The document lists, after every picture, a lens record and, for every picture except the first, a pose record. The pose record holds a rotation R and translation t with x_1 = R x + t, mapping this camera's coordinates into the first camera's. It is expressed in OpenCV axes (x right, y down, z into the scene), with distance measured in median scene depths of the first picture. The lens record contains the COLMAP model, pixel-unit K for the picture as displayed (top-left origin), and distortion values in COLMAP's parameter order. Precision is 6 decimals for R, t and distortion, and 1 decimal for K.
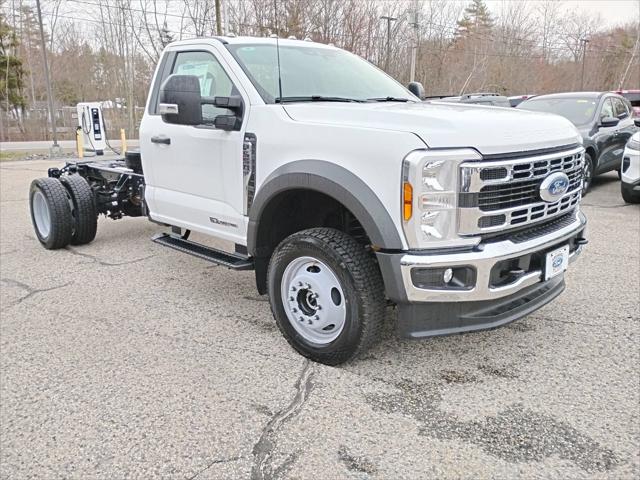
lens RADIAL K [[549.5, 0, 320.0], [0, 549.5, 240.0], [0, 0, 1]] dist [-0.067038, -0.000114]
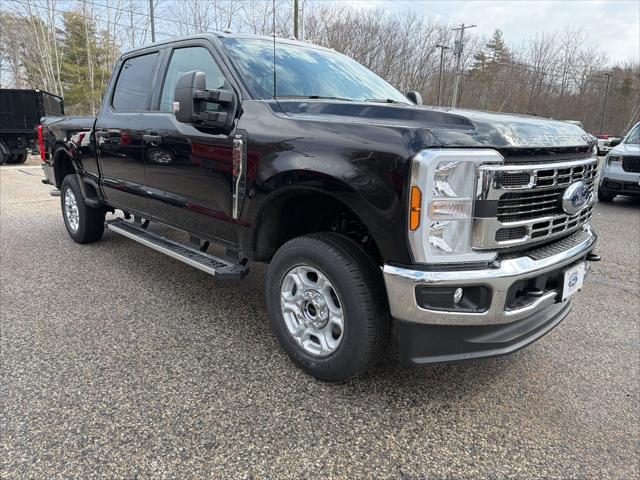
lens RADIAL K [[452.0, 0, 320.0], [0, 452.0, 240.0], [0, 0, 1]] dist [-0.001124, -0.001145]
pose [[0.999343, 0.032375, 0.016289, 0.000775], [-0.032291, 0.999464, -0.005397, -0.011166], [-0.016455, 0.004867, 0.999853, 0.283699]]
